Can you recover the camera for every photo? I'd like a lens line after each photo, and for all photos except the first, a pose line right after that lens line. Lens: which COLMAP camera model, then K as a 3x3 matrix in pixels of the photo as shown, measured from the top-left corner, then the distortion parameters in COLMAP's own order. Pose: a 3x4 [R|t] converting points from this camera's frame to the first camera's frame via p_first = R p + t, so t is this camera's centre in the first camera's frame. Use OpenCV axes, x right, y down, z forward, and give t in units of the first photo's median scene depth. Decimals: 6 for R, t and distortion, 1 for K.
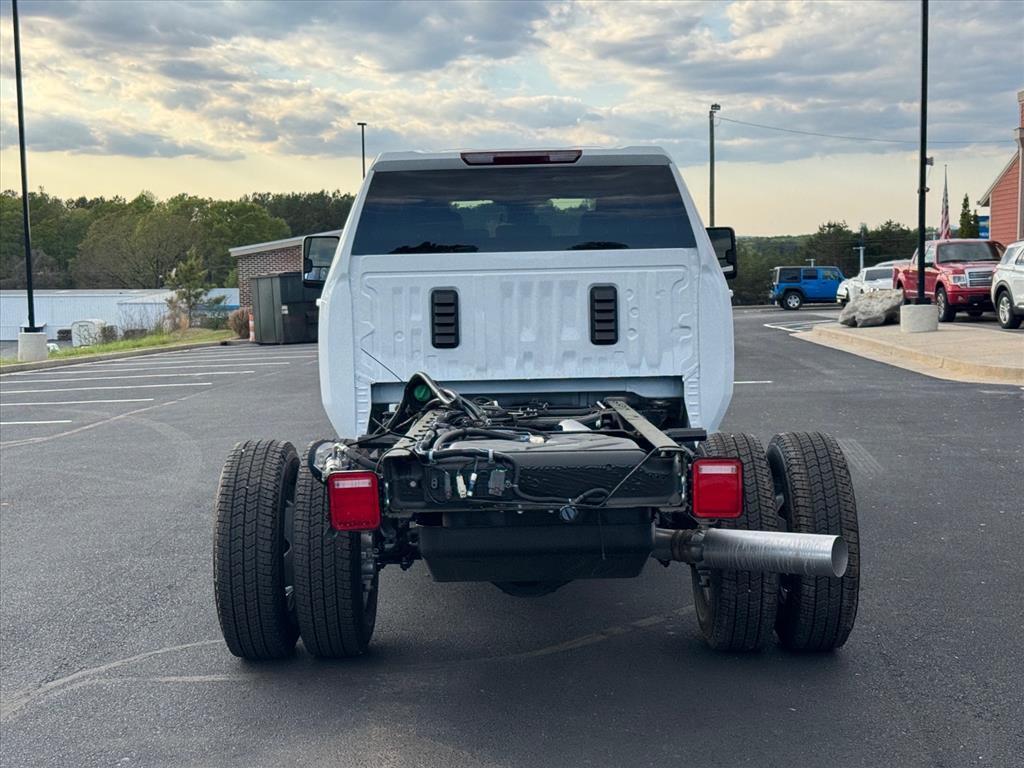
lens RADIAL K [[1459.4, 0, 513.5], [0, 1459.4, 389.3], [0, 0, 1]] dist [0.095166, 0.000000]
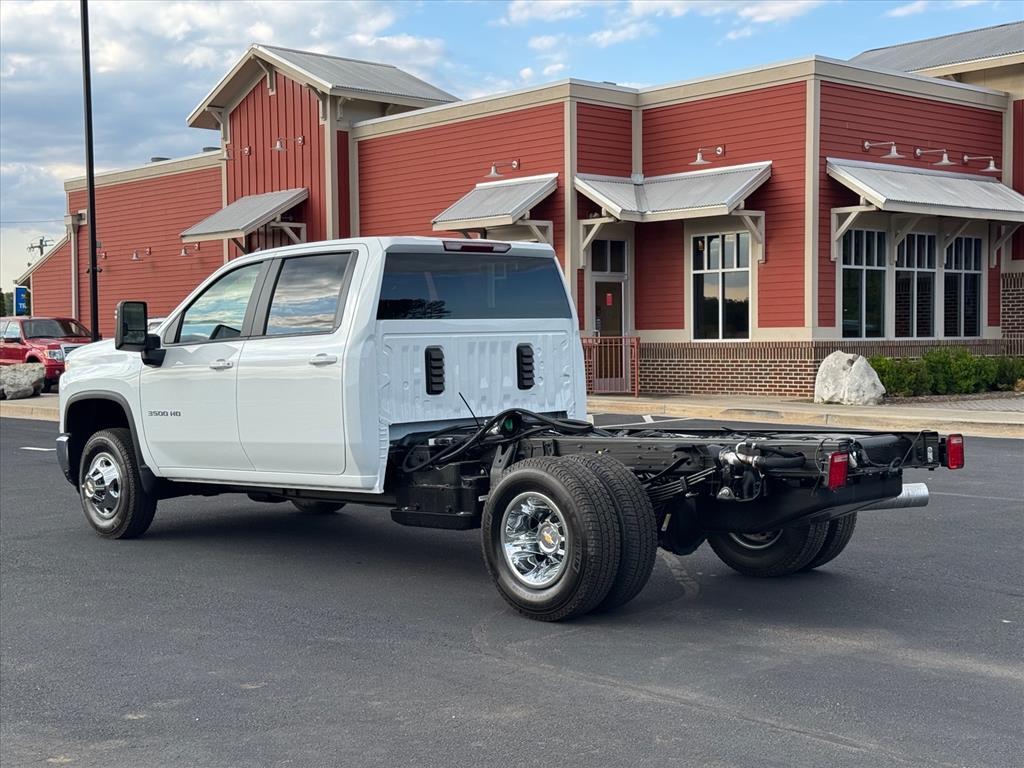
lens RADIAL K [[1459.4, 0, 513.0], [0, 1459.4, 385.2], [0, 0, 1]] dist [0.095166, 0.000000]
pose [[0.737181, -0.016054, 0.675505, -0.729381], [0.054046, 0.997916, -0.035264, 0.010363], [-0.673530, 0.062505, 0.736512, 0.023667]]
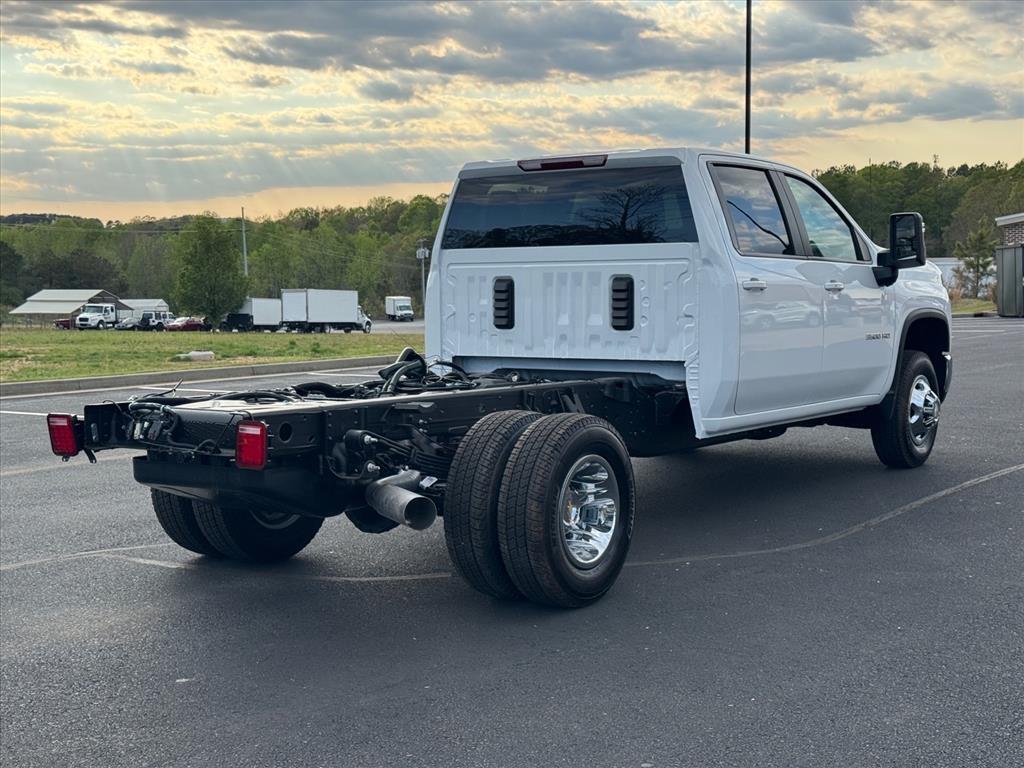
lens RADIAL K [[1459.4, 0, 517.2], [0, 1459.4, 383.7], [0, 0, 1]] dist [0.095166, 0.000000]
pose [[0.812962, 0.053318, -0.579871, 0.553865], [-0.041866, 0.998574, 0.033121, -0.020069], [0.580810, -0.002649, 0.814035, 0.045594]]
